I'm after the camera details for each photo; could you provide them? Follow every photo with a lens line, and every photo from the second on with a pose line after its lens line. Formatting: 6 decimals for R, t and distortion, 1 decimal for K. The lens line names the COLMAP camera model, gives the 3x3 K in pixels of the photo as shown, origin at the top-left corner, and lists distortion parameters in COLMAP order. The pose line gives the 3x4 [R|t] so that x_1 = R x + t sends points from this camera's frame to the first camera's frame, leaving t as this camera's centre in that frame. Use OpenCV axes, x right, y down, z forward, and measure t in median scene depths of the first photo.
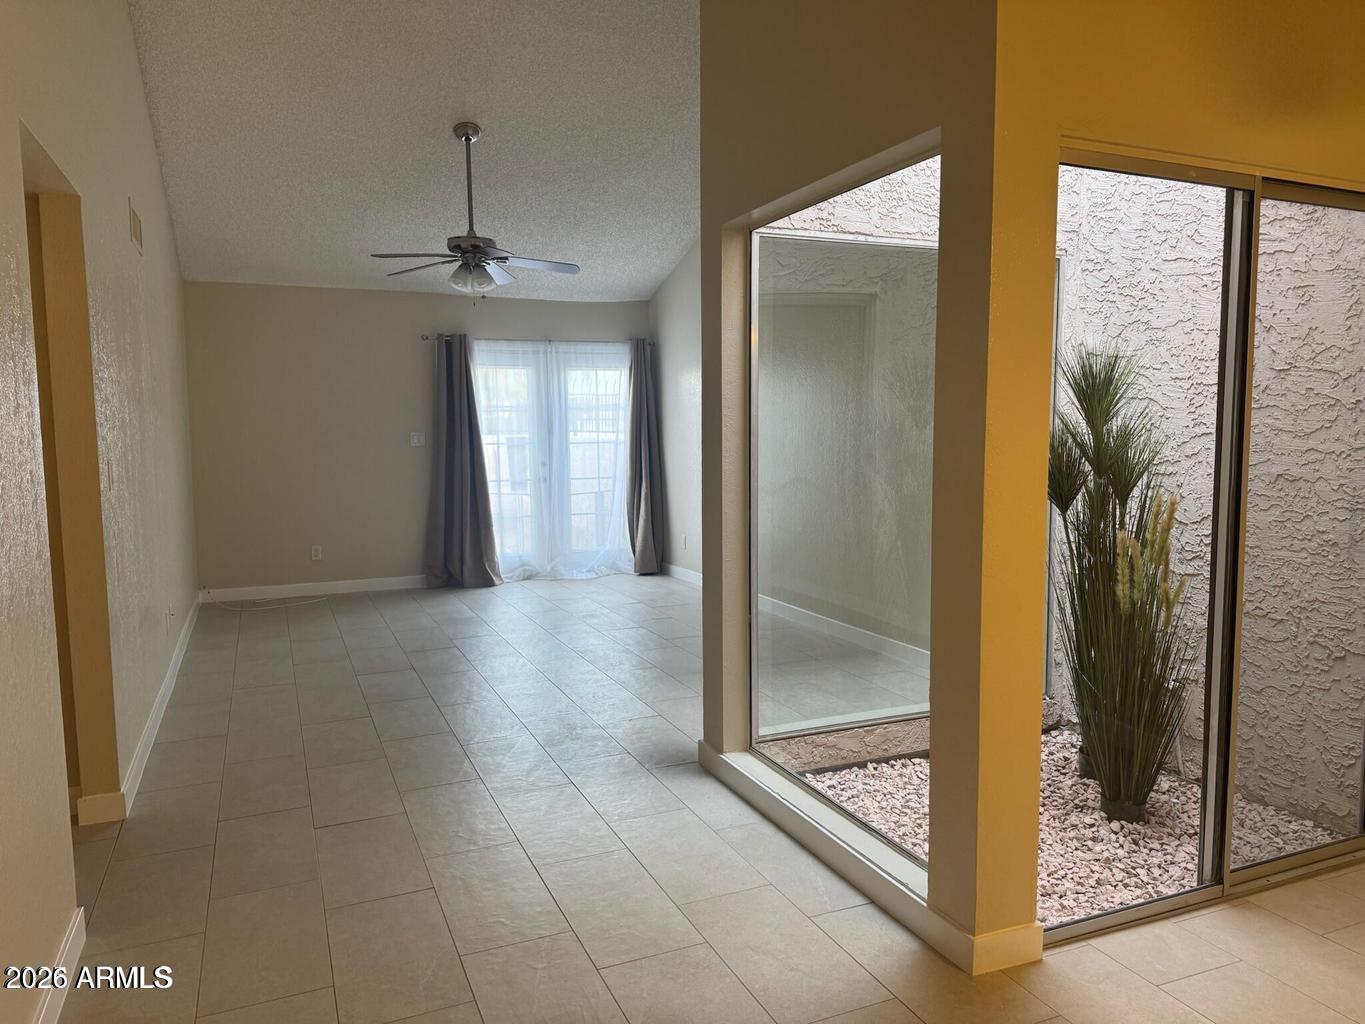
lens RADIAL K [[955.1, 0, 679.3], [0, 955.1, 513.3], [0, 0, 1]] dist [-0.003043, -0.034599]
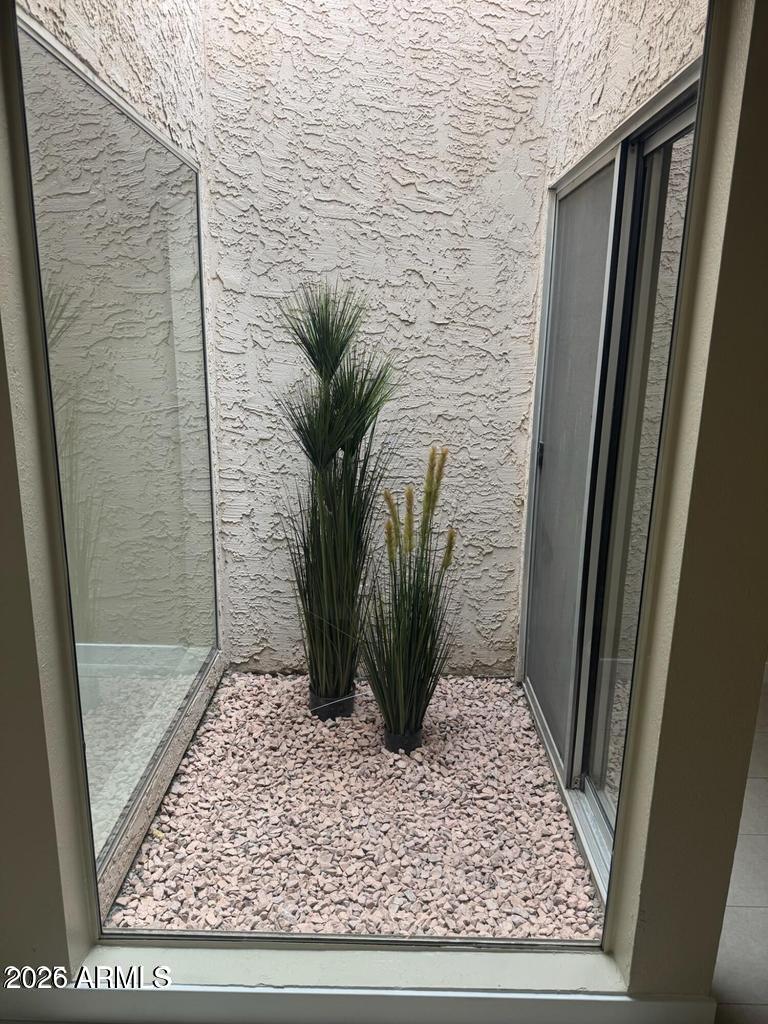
lens RADIAL K [[716.5, 0, 382.2], [0, 716.5, 520.7], [0, 0, 1]] dist [-0.003043, -0.034599]
pose [[0.415582, -0.242755, 0.876562, -0.211675], [0.064280, 0.969155, 0.237922, -0.130565], [-0.907281, -0.042530, 0.418368, 0.691774]]
